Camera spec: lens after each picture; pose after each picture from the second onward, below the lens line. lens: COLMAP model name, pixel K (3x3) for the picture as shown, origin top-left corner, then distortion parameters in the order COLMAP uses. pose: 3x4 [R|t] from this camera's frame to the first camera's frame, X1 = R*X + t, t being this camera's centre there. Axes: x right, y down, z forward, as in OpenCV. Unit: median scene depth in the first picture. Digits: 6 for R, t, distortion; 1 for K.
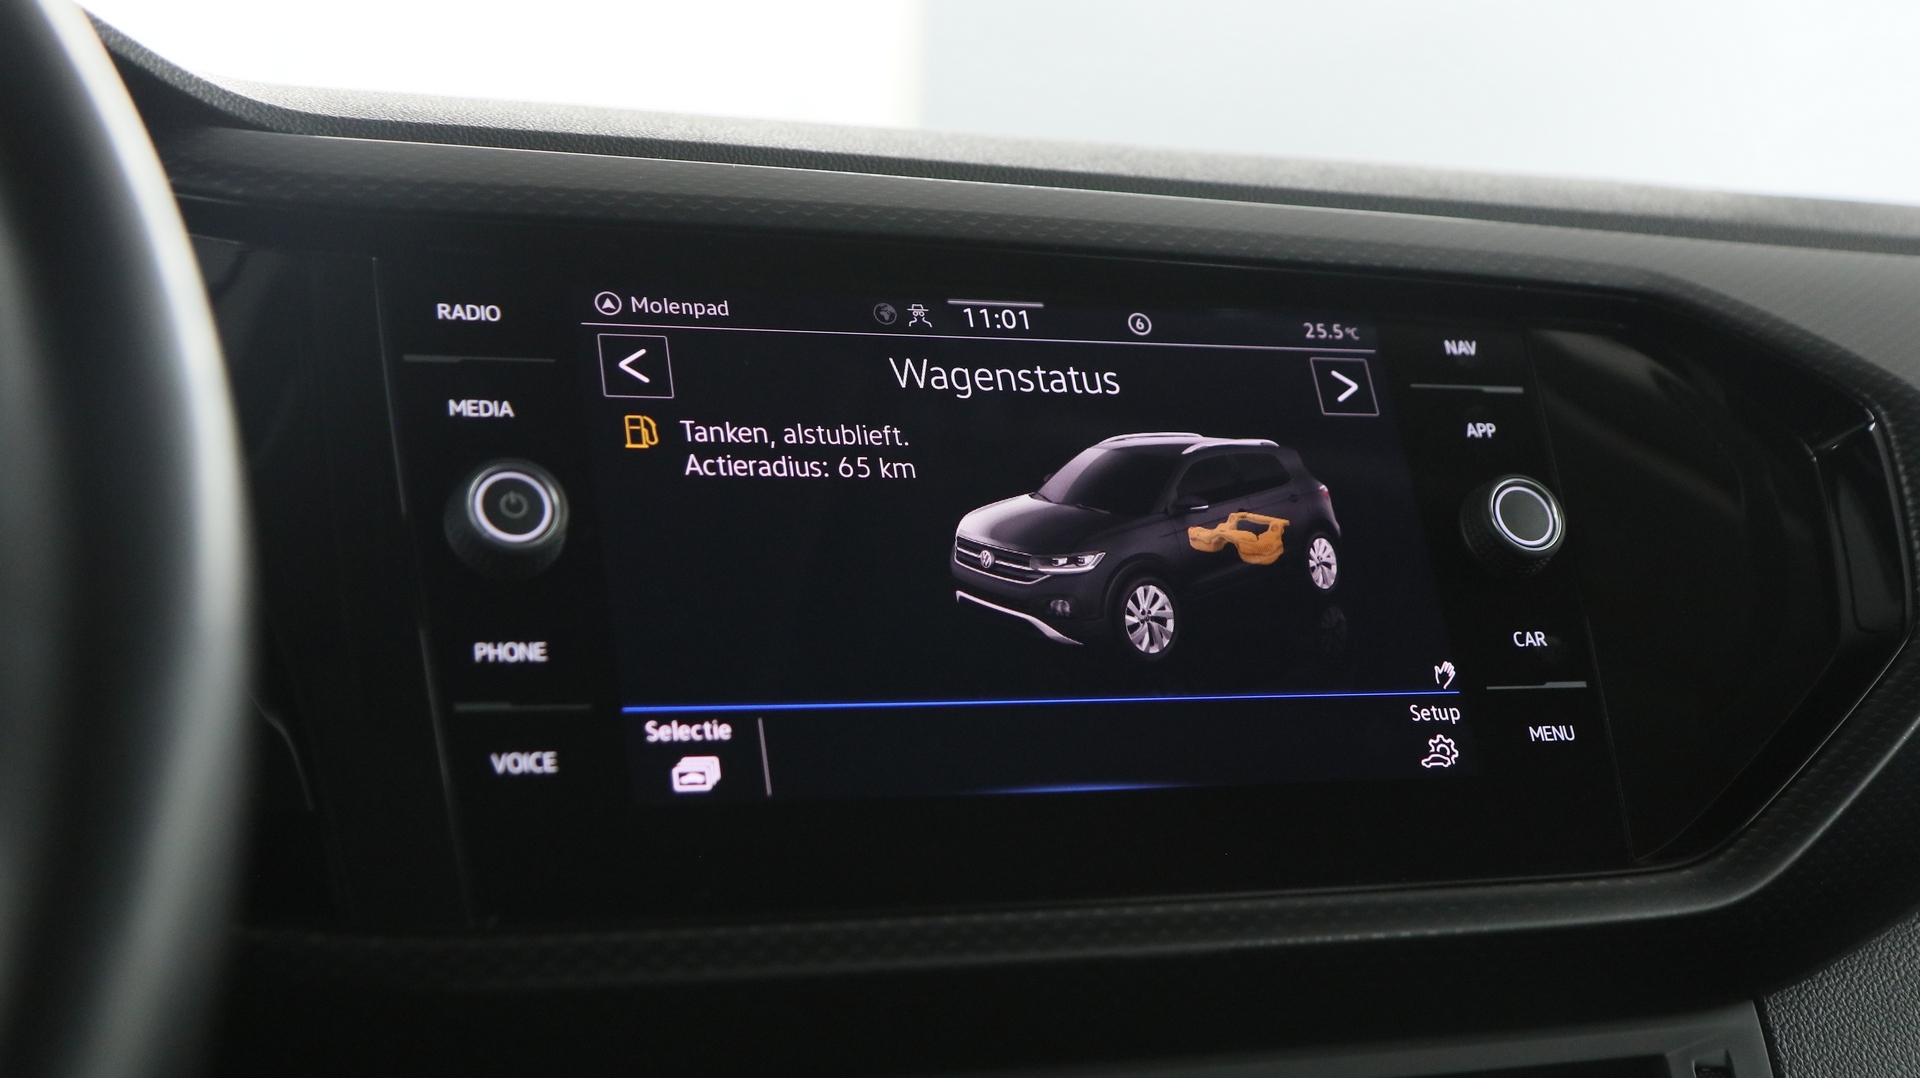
lens RADIAL K [[2547.9, 0, 960.0], [0, 2547.9, 539.0], [0, 0, 1]] dist [-0.009984, -0.017321]
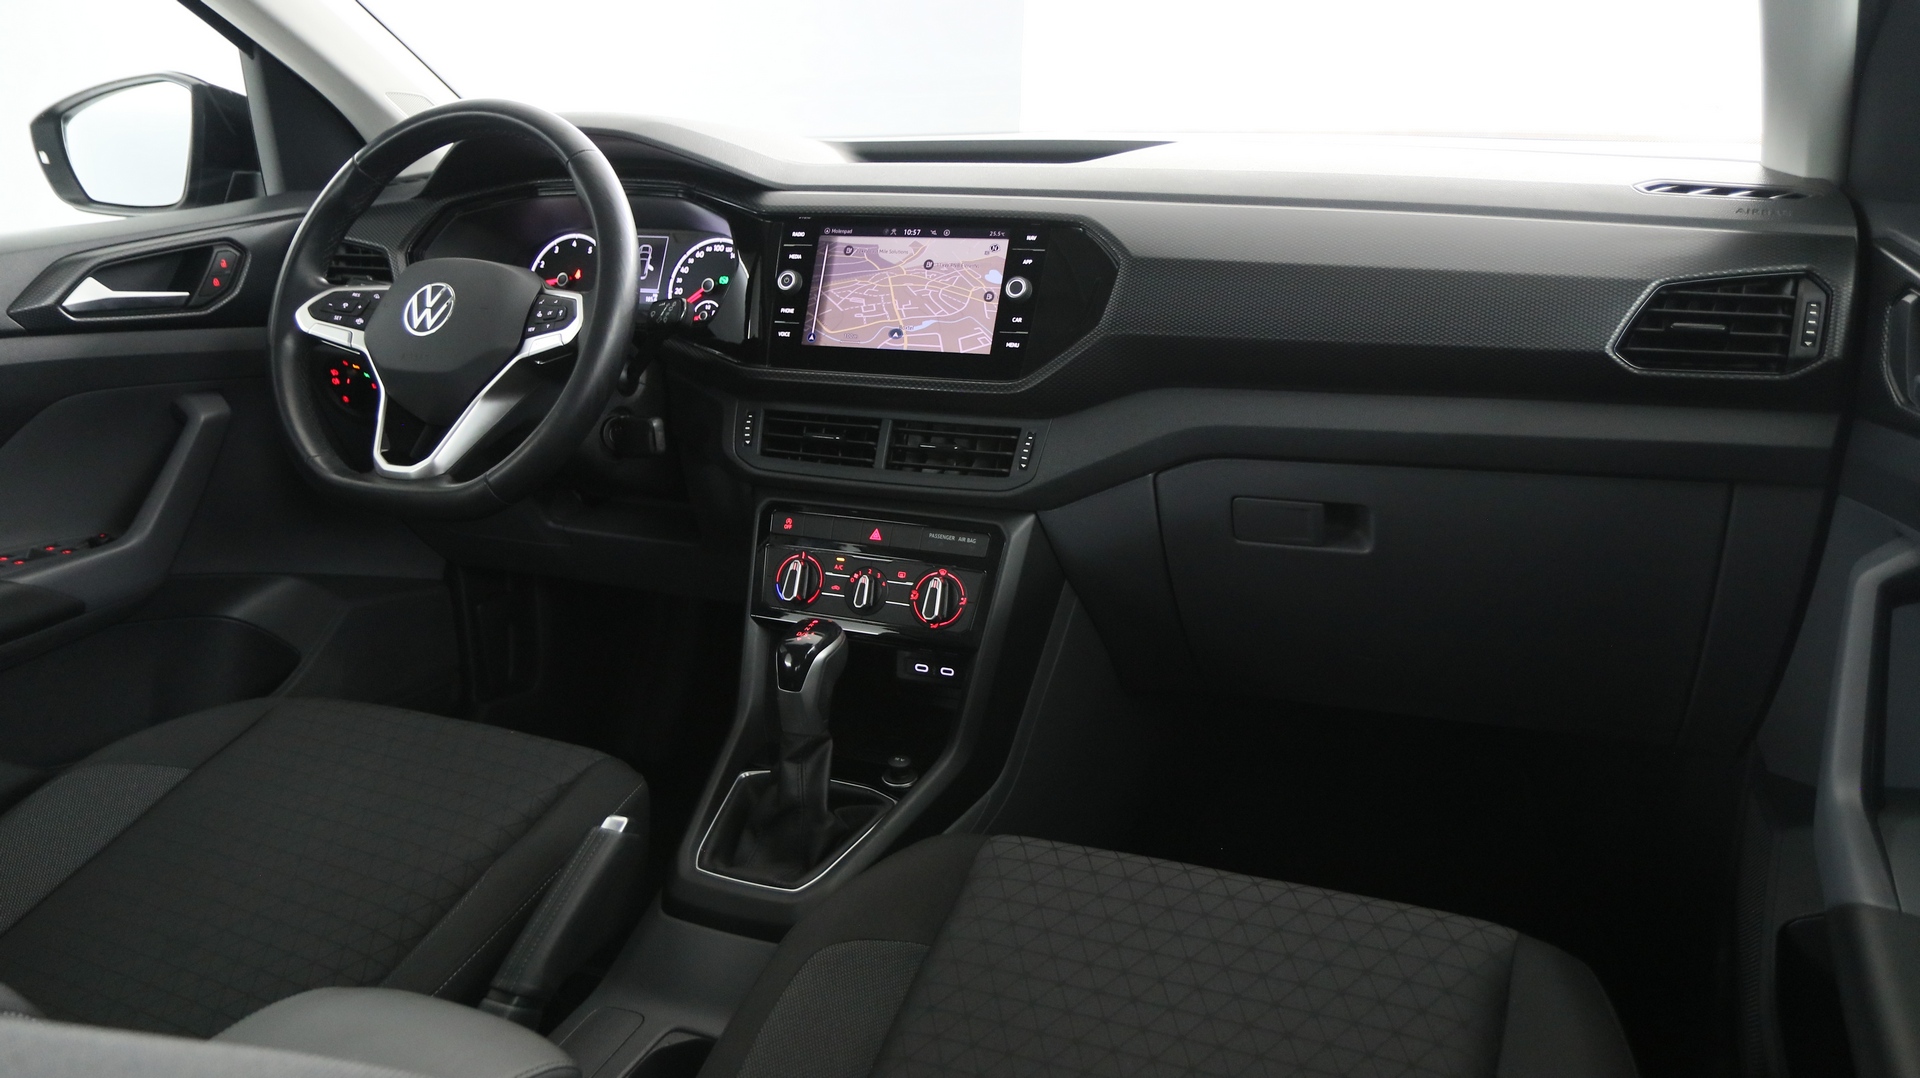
lens RADIAL K [[1453.4, 0, 959.9], [0, 1453.4, 548.4], [0, 0, 1]] dist [-0.026935, 0.015468]
pose [[0.702640, 0.191577, -0.685270, 1.774891], [0.024359, 0.956032, 0.292249, -0.281387], [0.711128, -0.222038, 0.667080, -0.624949]]
